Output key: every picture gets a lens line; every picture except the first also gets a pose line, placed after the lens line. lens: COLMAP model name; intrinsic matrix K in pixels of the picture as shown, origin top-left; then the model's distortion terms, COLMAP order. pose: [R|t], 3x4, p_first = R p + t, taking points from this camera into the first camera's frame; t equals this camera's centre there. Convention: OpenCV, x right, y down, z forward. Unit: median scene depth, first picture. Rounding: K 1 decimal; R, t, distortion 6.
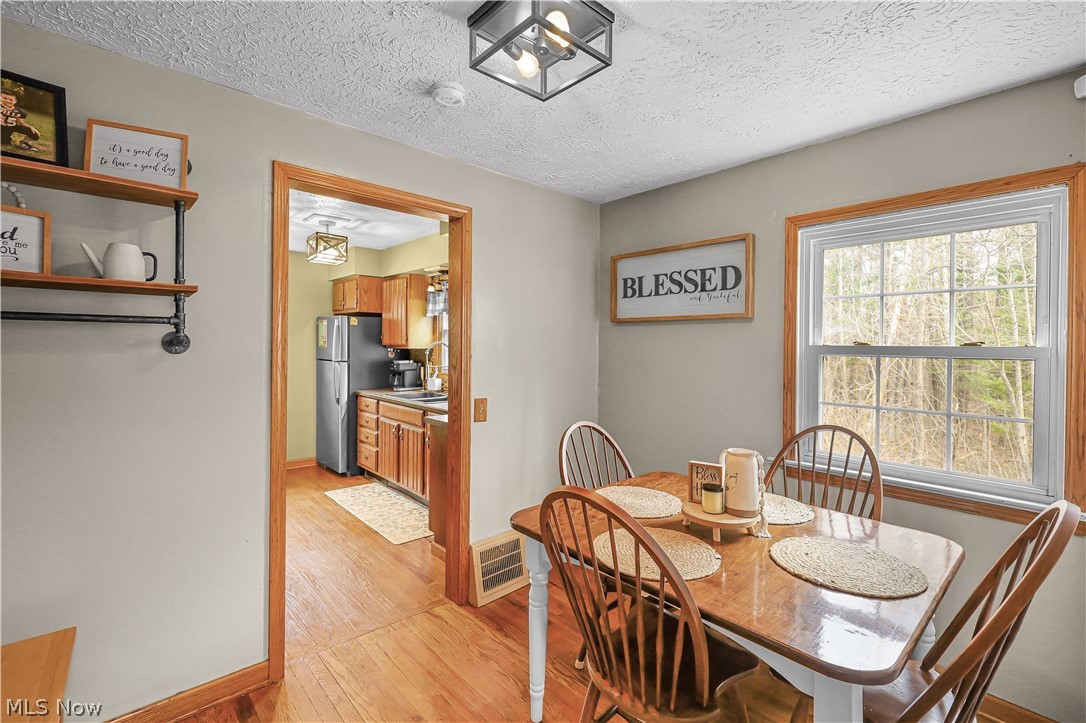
lens RADIAL K [[476.4, 0, 544.7], [0, 476.4, 345.6], [0, 0, 1]] dist [-0.003490, -0.000171]
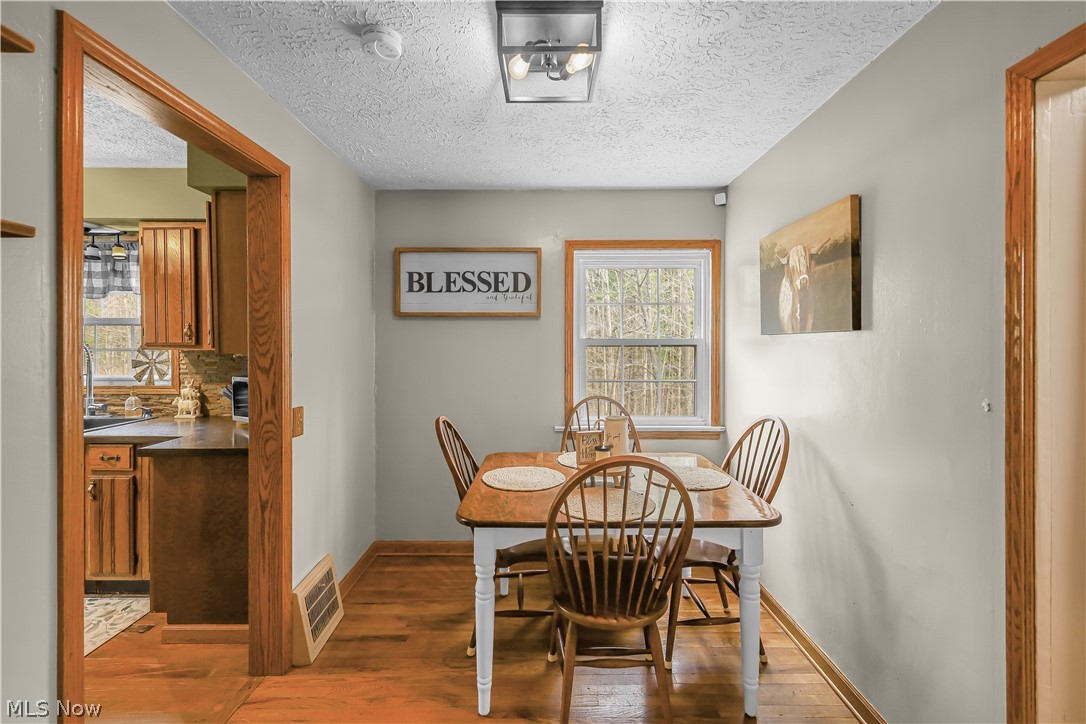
lens RADIAL K [[473.6, 0, 542.0], [0, 473.6, 342.5], [0, 0, 1]] dist [0.000085, -0.000038]
pose [[0.671800, -0.013188, 0.740615, -0.408192], [0.007440, 0.999911, 0.011056, -0.003691], [-0.740695, -0.001917, 0.671839, 0.144561]]
